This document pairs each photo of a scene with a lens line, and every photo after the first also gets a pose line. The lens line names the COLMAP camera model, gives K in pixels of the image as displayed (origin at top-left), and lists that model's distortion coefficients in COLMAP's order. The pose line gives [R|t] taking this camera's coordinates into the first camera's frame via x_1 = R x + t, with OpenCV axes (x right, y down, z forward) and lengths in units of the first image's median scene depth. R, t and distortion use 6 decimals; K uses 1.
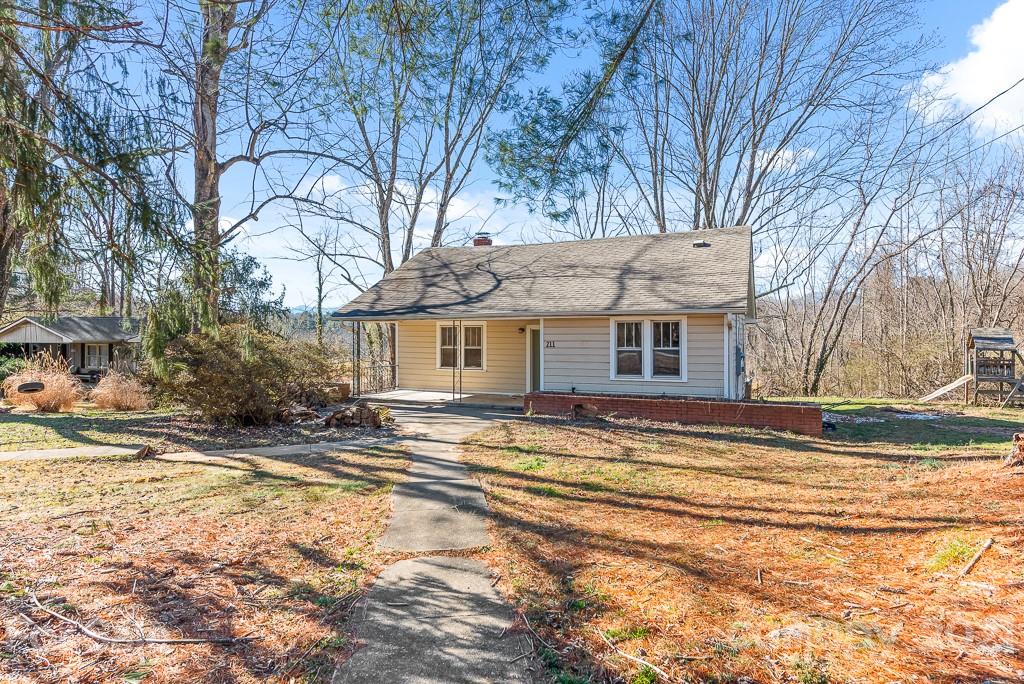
lens RADIAL K [[616.4, 0, 512.0], [0, 616.4, 342.0], [0, 0, 1]] dist [0.001313, 0.000440]
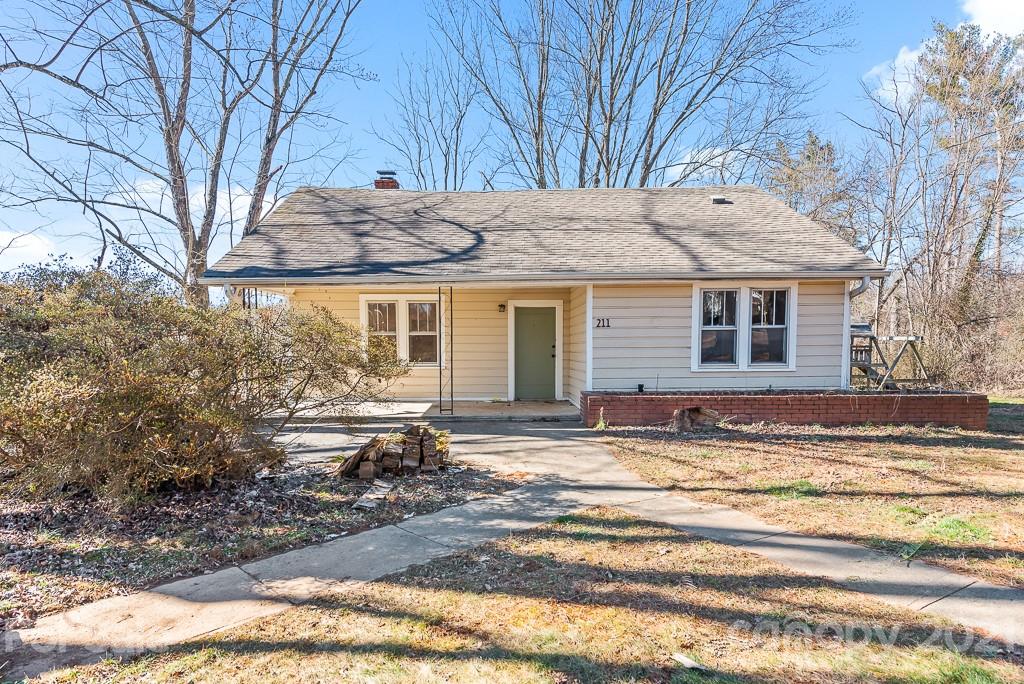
lens RADIAL K [[627.1, 0, 511.6], [0, 627.1, 387.0], [0, 0, 1]] dist [0.004920, 0.002135]
pose [[0.908850, -0.039396, 0.415259, -0.335370], [0.010968, 0.997443, 0.070623, 0.025595], [-0.416979, -0.059631, 0.906958, 0.426131]]
